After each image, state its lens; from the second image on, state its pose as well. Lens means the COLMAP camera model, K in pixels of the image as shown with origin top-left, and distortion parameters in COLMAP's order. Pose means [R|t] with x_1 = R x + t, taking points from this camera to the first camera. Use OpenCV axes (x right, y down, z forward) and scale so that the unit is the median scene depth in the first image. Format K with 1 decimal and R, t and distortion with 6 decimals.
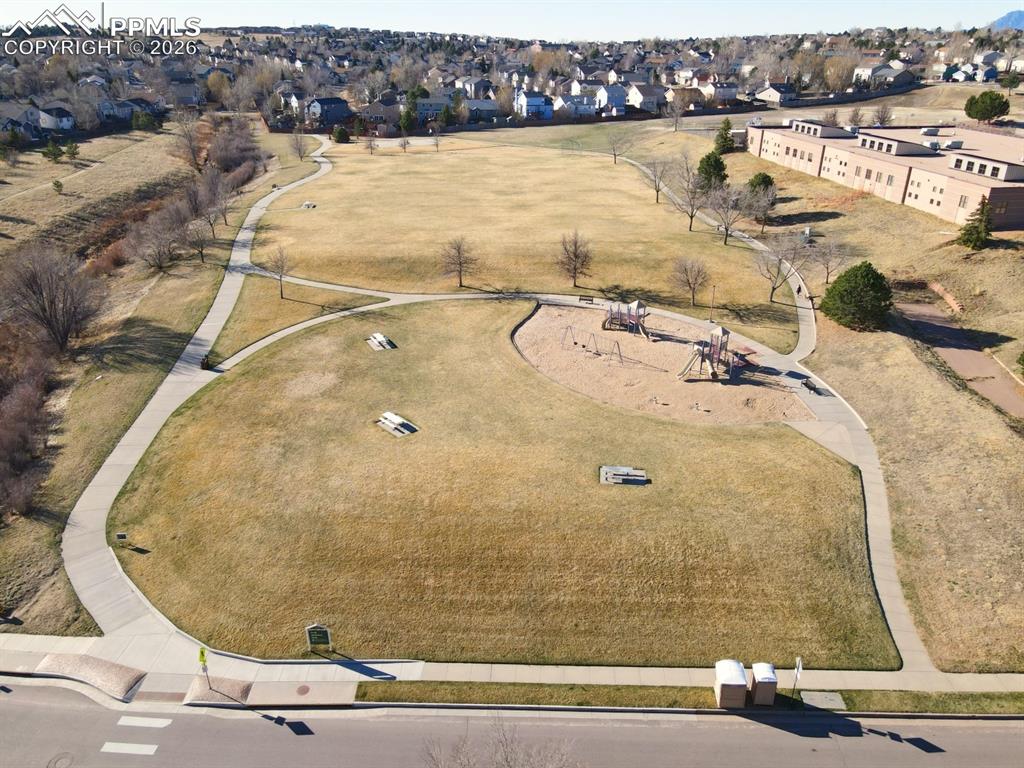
lens RADIAL K [[754.3, 0, 507.2], [0, 754.3, 382.2], [0, 0, 1]] dist [0.010948, 0.007607]
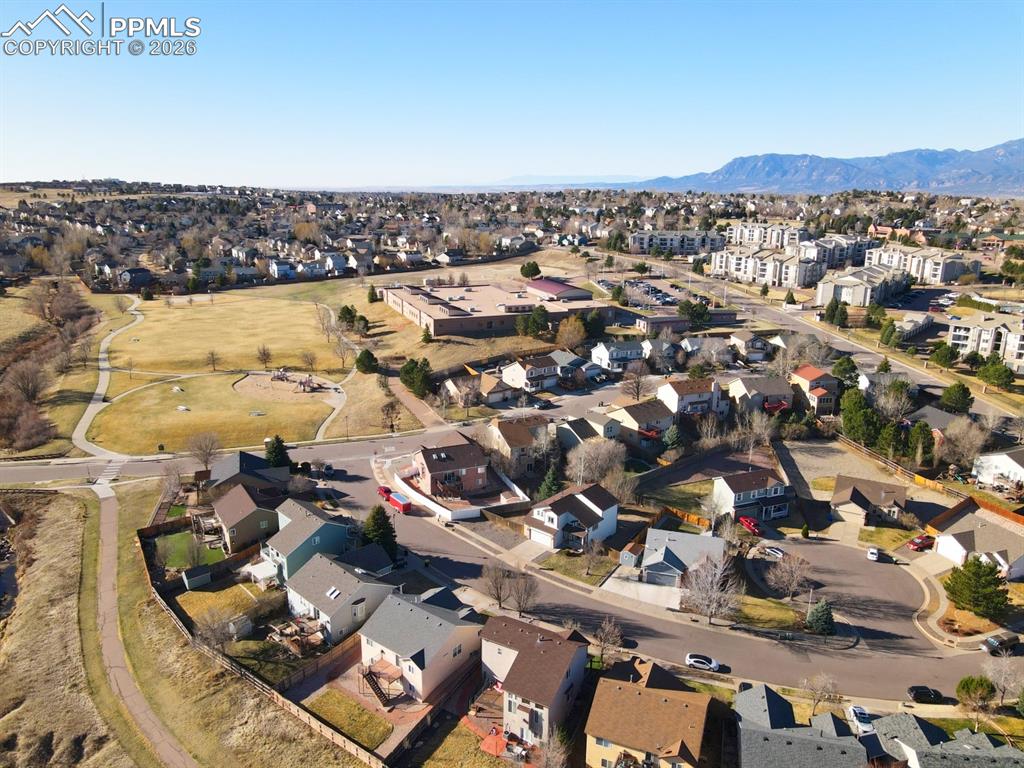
lens RADIAL K [[756.5, 0, 512.0], [0, 756.5, 384.0], [0, 0, 1]] dist [0.030369, 0.005004]
pose [[0.967852, -0.064460, 0.243120, 0.125519], [0.101703, 0.984354, -0.143889, 0.170866], [-0.230041, 0.163990, 0.959265, -0.716890]]
